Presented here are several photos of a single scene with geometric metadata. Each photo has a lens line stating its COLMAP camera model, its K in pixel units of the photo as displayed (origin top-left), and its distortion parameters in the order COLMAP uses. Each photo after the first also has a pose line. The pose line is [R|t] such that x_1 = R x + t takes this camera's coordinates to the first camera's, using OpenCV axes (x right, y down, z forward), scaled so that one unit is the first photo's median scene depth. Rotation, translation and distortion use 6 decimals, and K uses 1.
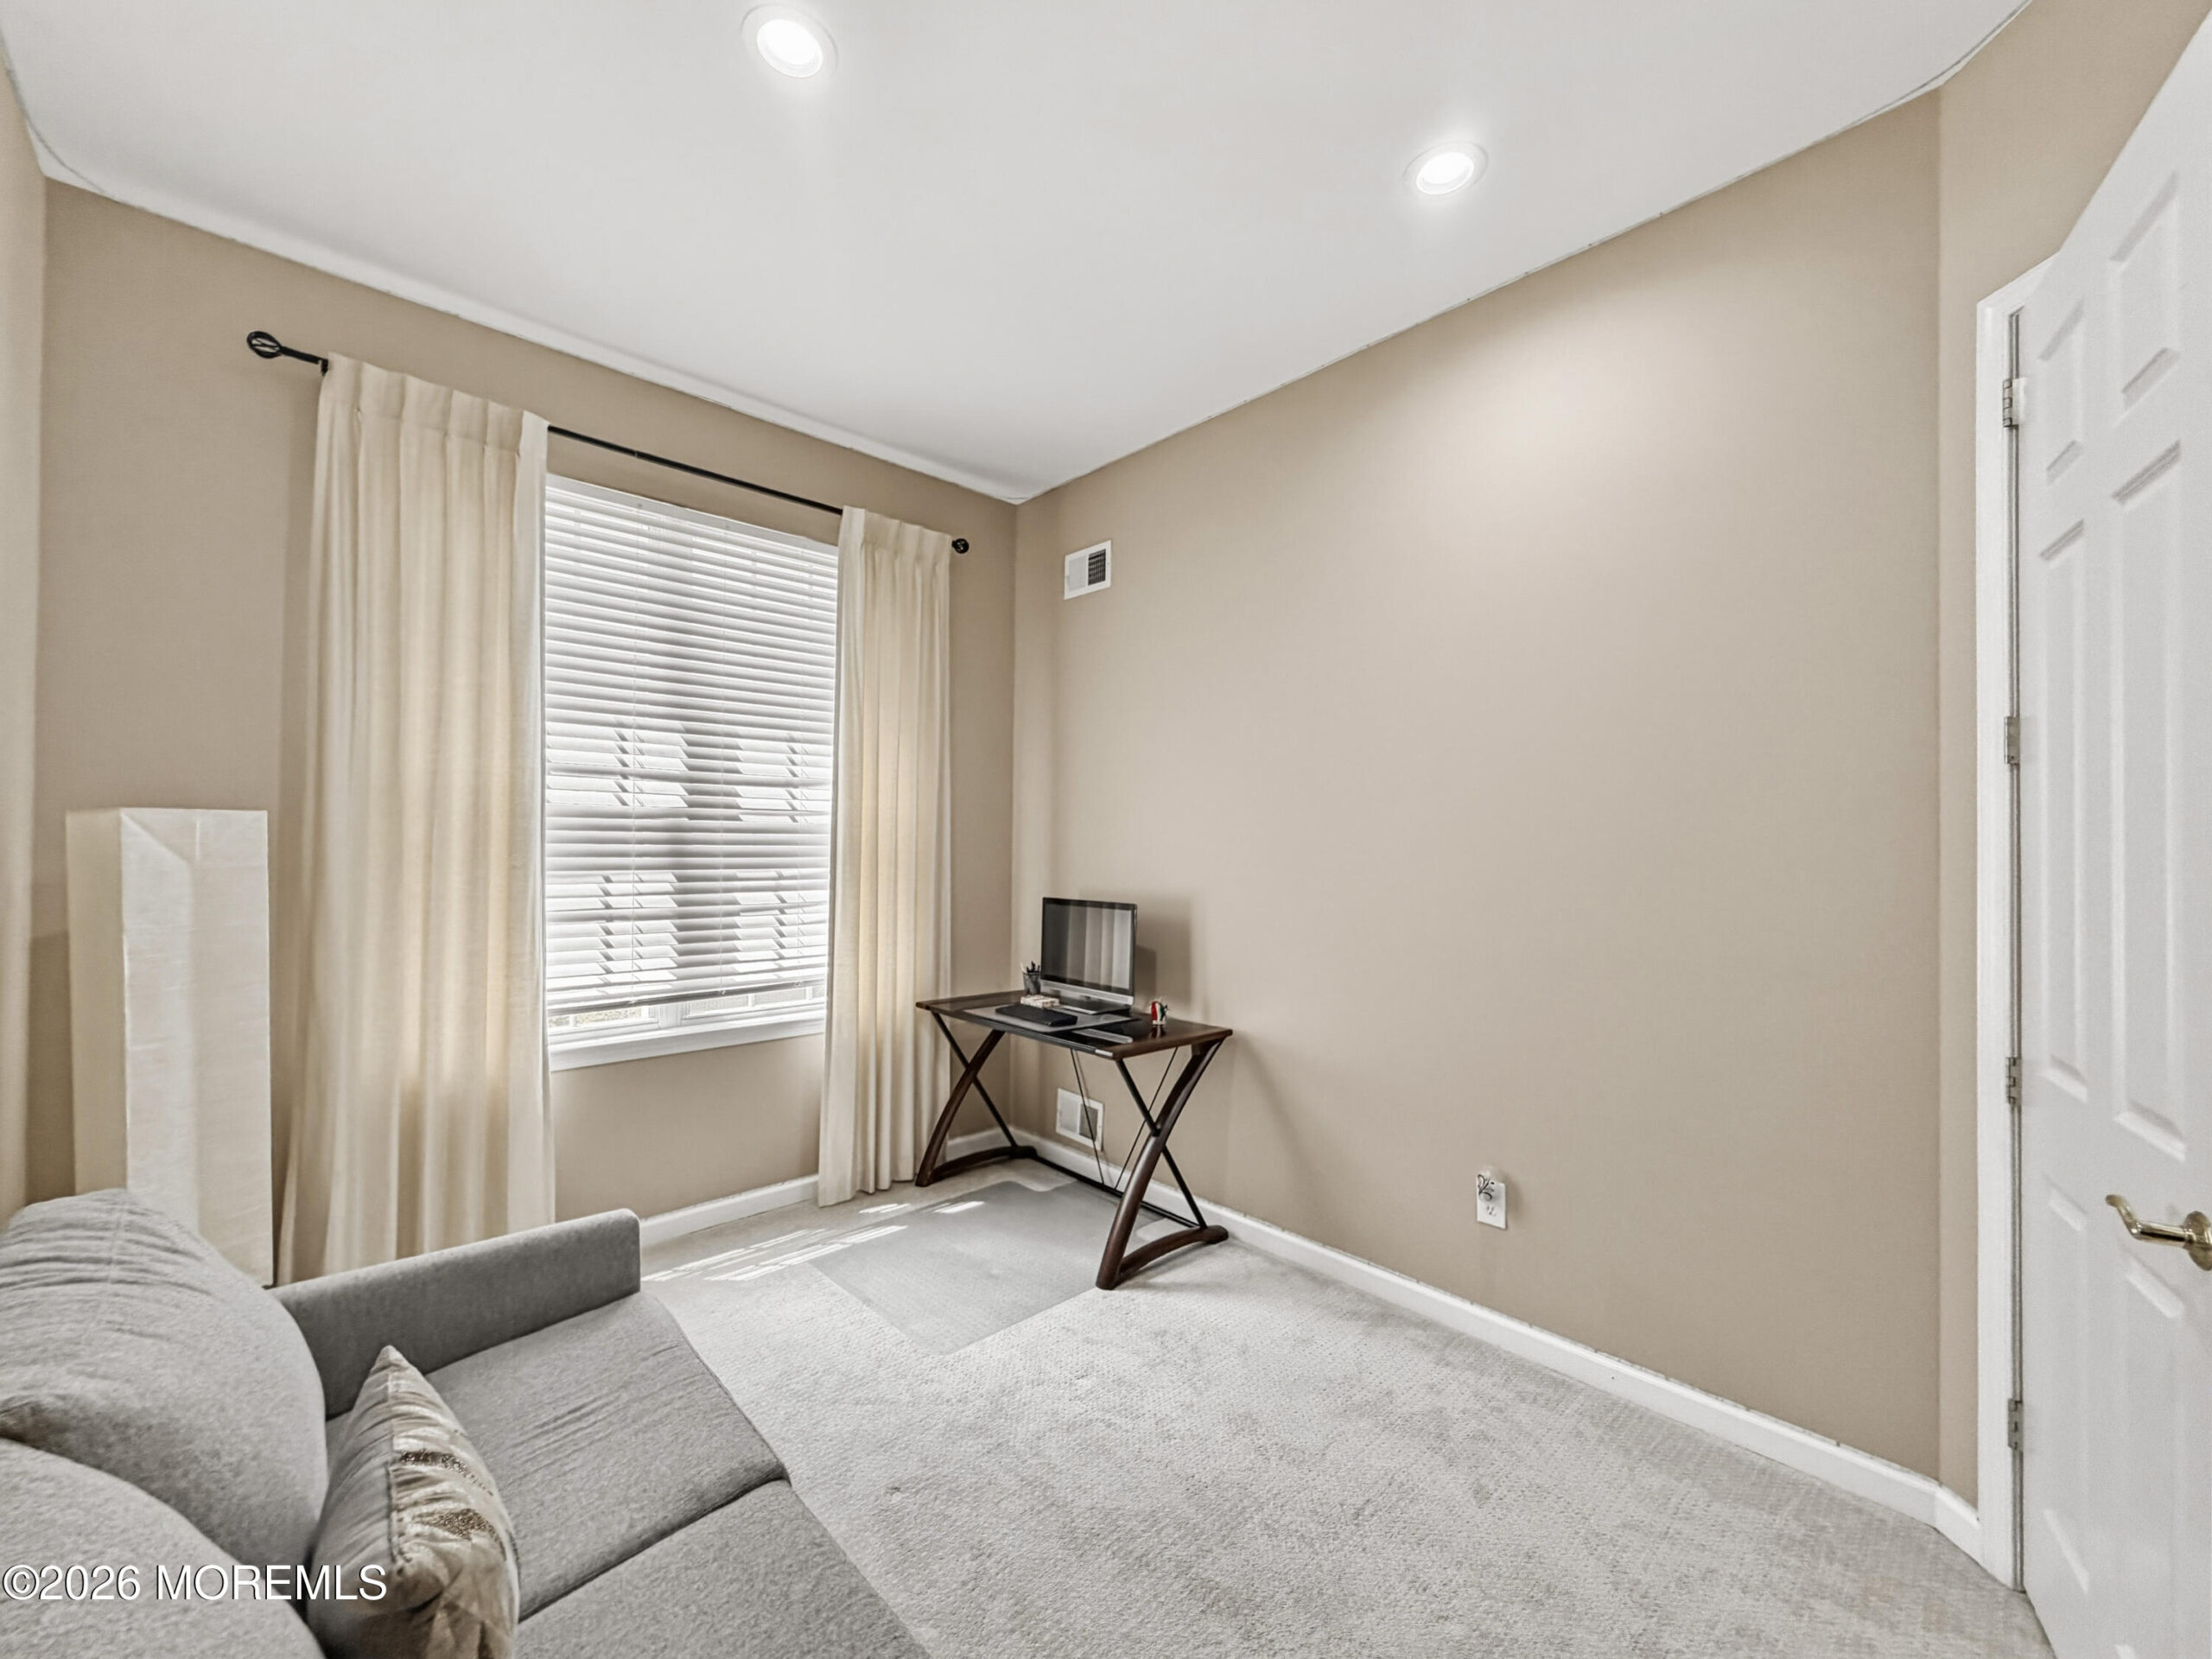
lens RADIAL K [[885.0, 0, 1099.3], [0, 885.0, 837.7], [0, 0, 1]] dist [0.000128, 0.000111]
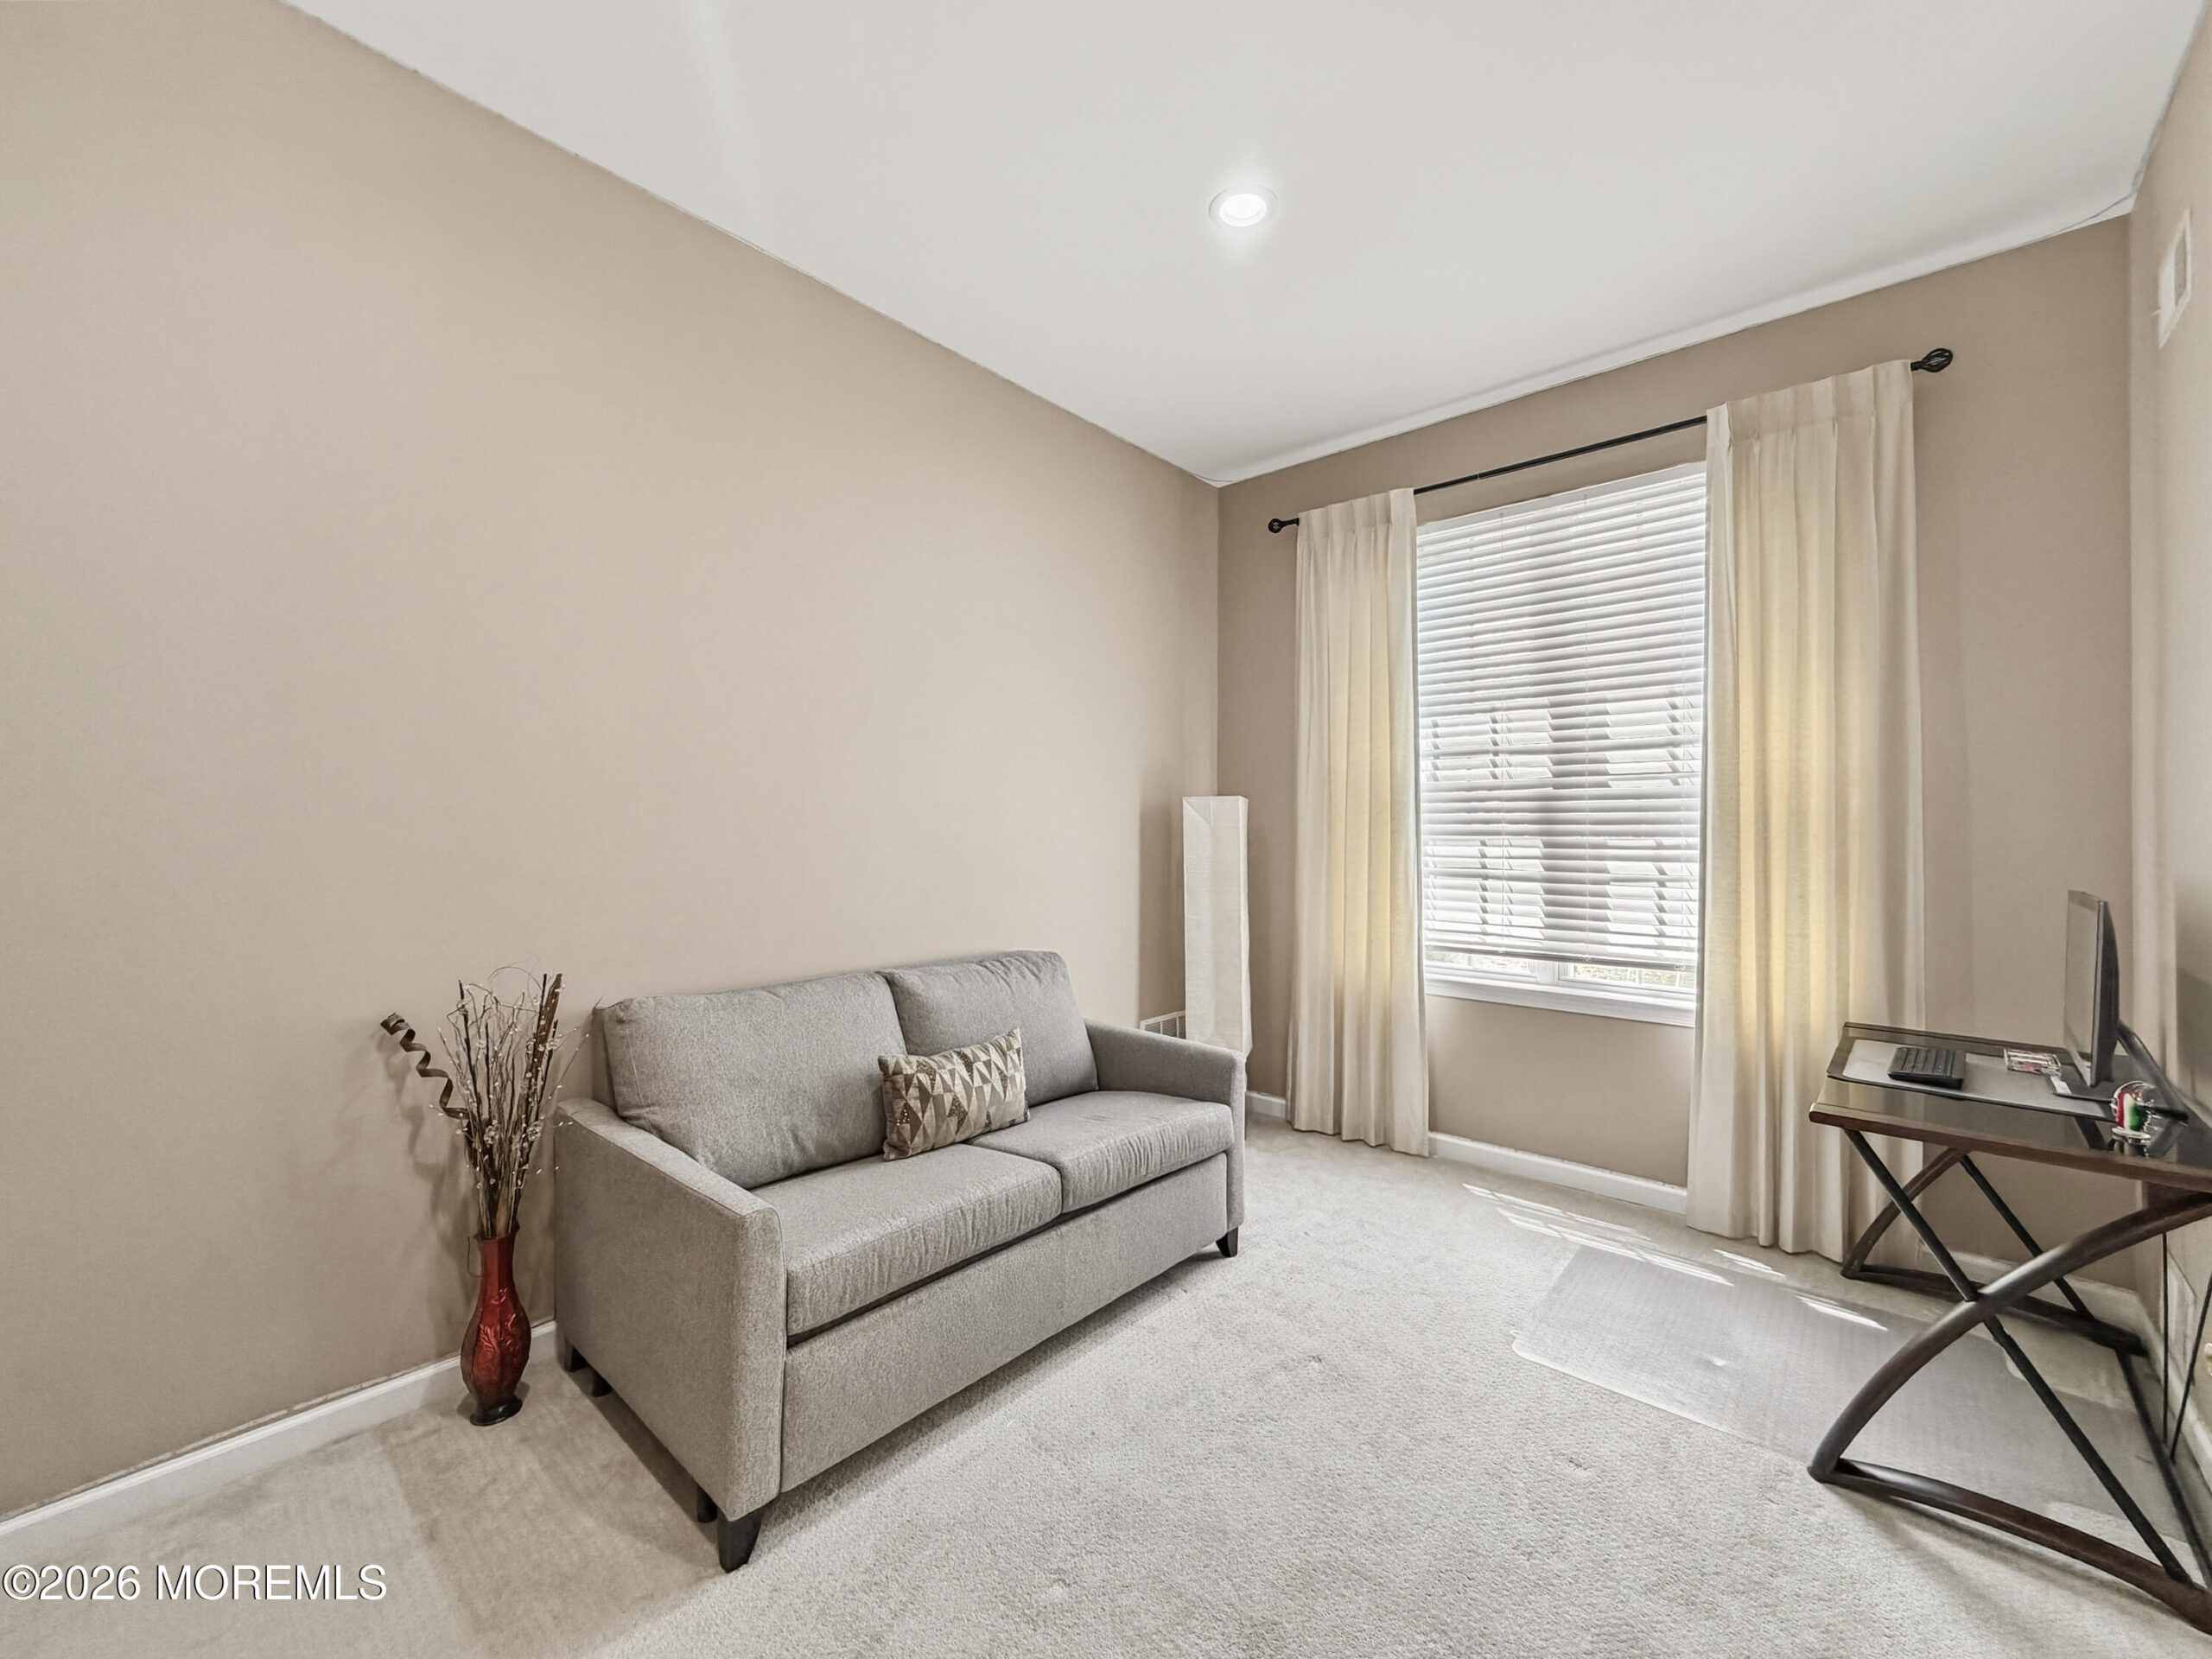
lens RADIAL K [[888.8, 0, 1090.0], [0, 888.8, 815.7], [0, 0, 1]] dist [-0.004189, -0.000121]
pose [[0.086326, -0.021987, -0.996024, 0.539865], [0.006841, 0.999746, -0.021477, 0.030581], [0.996243, -0.004960, 0.086455, 0.360741]]
